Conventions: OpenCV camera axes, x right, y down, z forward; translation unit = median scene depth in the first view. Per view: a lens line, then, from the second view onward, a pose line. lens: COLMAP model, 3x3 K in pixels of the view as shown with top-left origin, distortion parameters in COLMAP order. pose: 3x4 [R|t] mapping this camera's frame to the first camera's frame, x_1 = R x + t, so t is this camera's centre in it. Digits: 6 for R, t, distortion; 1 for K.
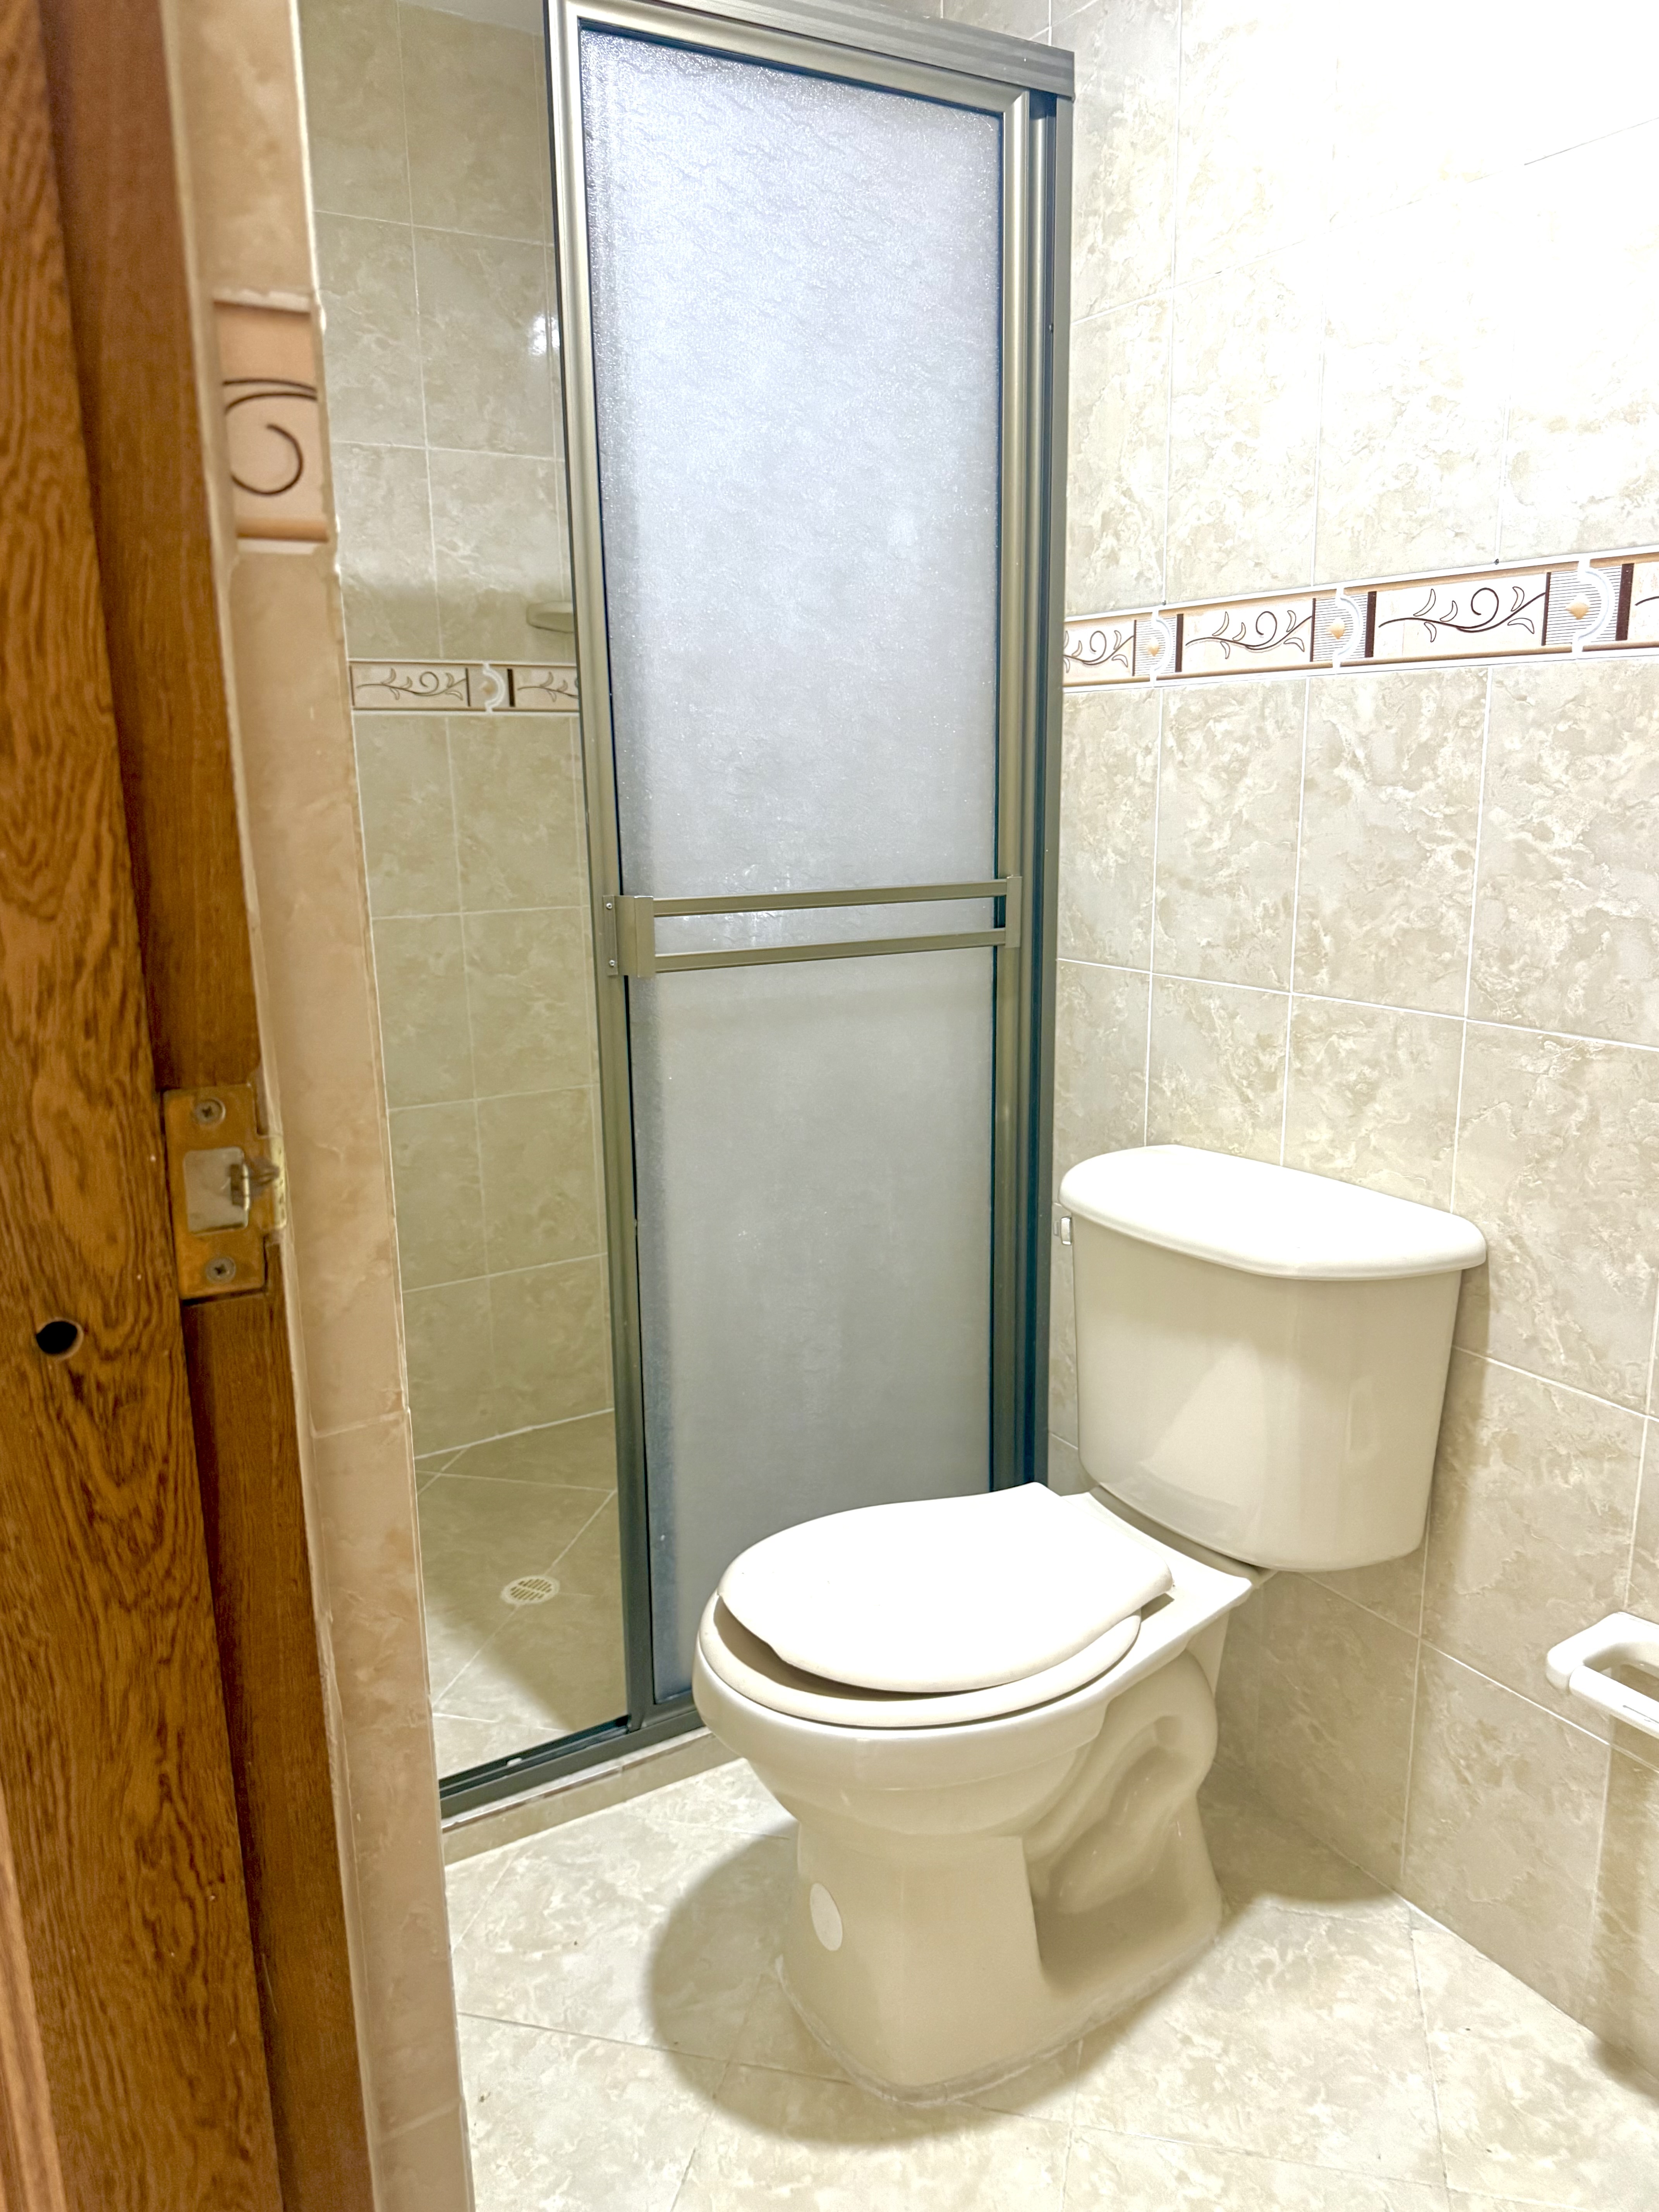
lens RADIAL K [[1606.9, 0, 829.5], [0, 1606.9, 1106.0], [0, 0, 1]] dist [-0.008074, -0.003372]
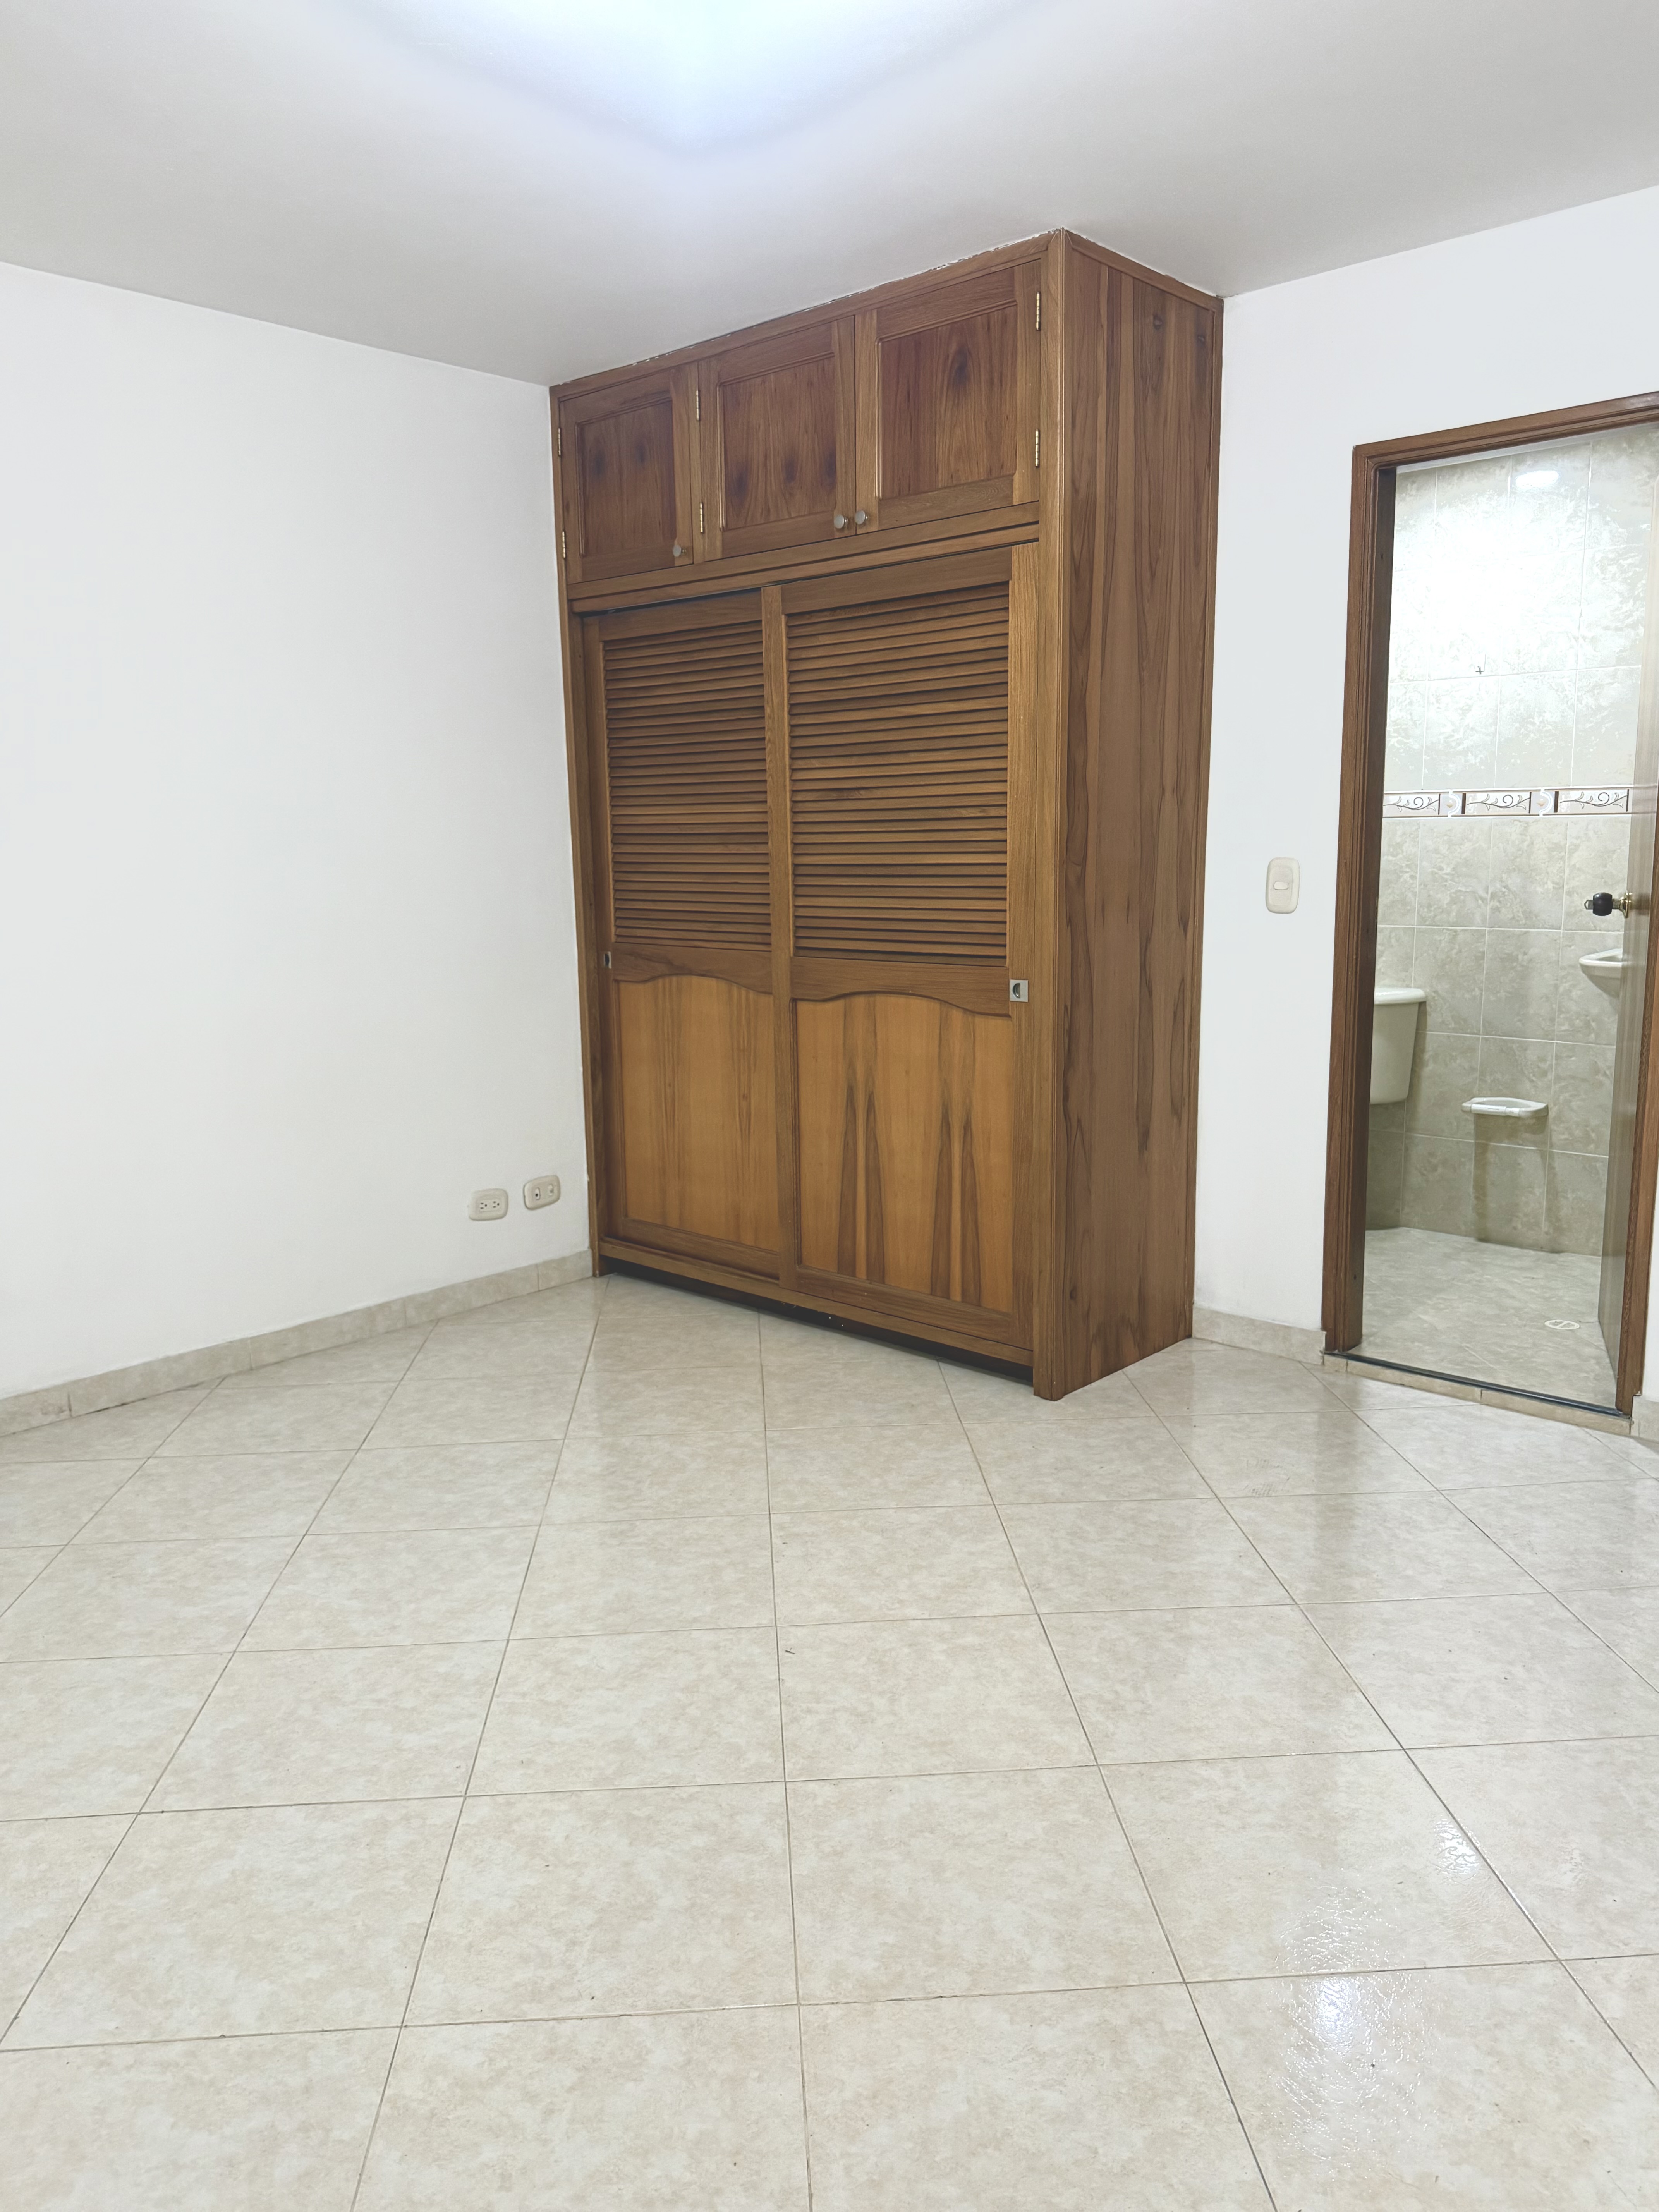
lens RADIAL K [[1608.6, 0, 829.5], [0, 1608.6, 1106.0], [0, 0, 1]] dist [0.076045, 0.000633]
pose [[0.958388, -0.047790, 0.281439, -1.711628], [0.061627, 0.997276, -0.040518, 0.374366], [-0.278736, 0.056176, 0.958723, -1.836826]]
